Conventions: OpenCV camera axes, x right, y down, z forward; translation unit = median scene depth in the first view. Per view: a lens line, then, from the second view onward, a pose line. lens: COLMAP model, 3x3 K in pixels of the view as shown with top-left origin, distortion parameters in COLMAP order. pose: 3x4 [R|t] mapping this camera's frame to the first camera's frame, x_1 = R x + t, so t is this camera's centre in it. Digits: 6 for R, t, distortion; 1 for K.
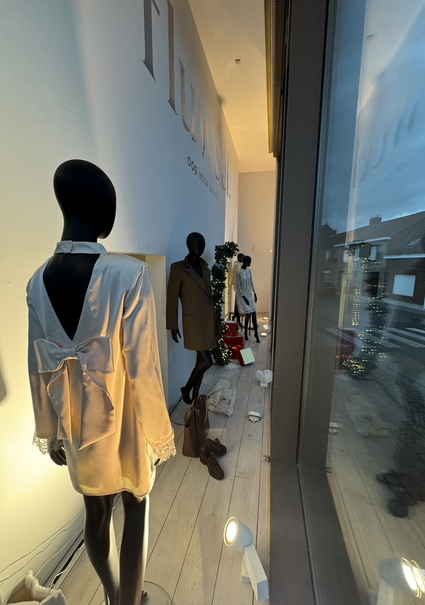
lens RADIAL K [[239.8, 0, 212.5], [0, 239.8, 302.5], [0, 0, 1]] dist [-0.002505, 0.000134]
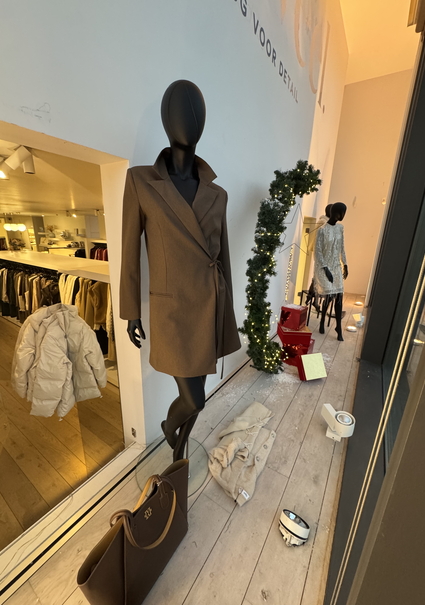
lens RADIAL K [[239.8, 0, 212.5], [0, 239.8, 302.5], [0, 0, 1]] dist [-0.002505, 0.000134]
pose [[0.939616, 0.111617, -0.323516, 0.083253], [-0.071003, 0.988330, 0.134765, 0.001572], [0.334783, -0.103657, 0.936577, 0.365316]]
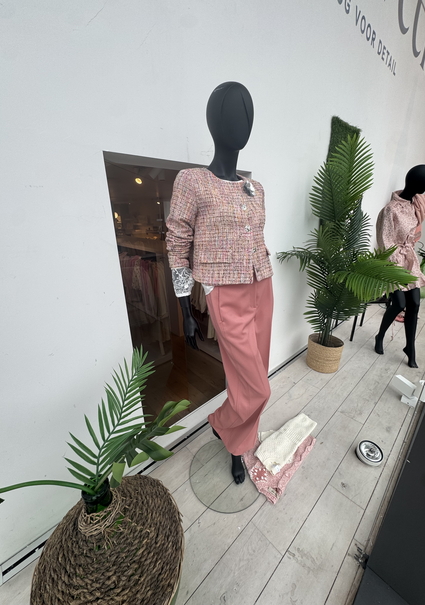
lens RADIAL K [[239.8, 0, 212.5], [0, 239.8, 302.5], [0, 0, 1]] dist [-0.002505, 0.000134]
pose [[0.830390, 0.174855, -0.529036, 0.067272], [-0.057541, 0.971318, 0.230719, -0.001862], [0.554204, -0.161145, 0.816633, 0.235654]]
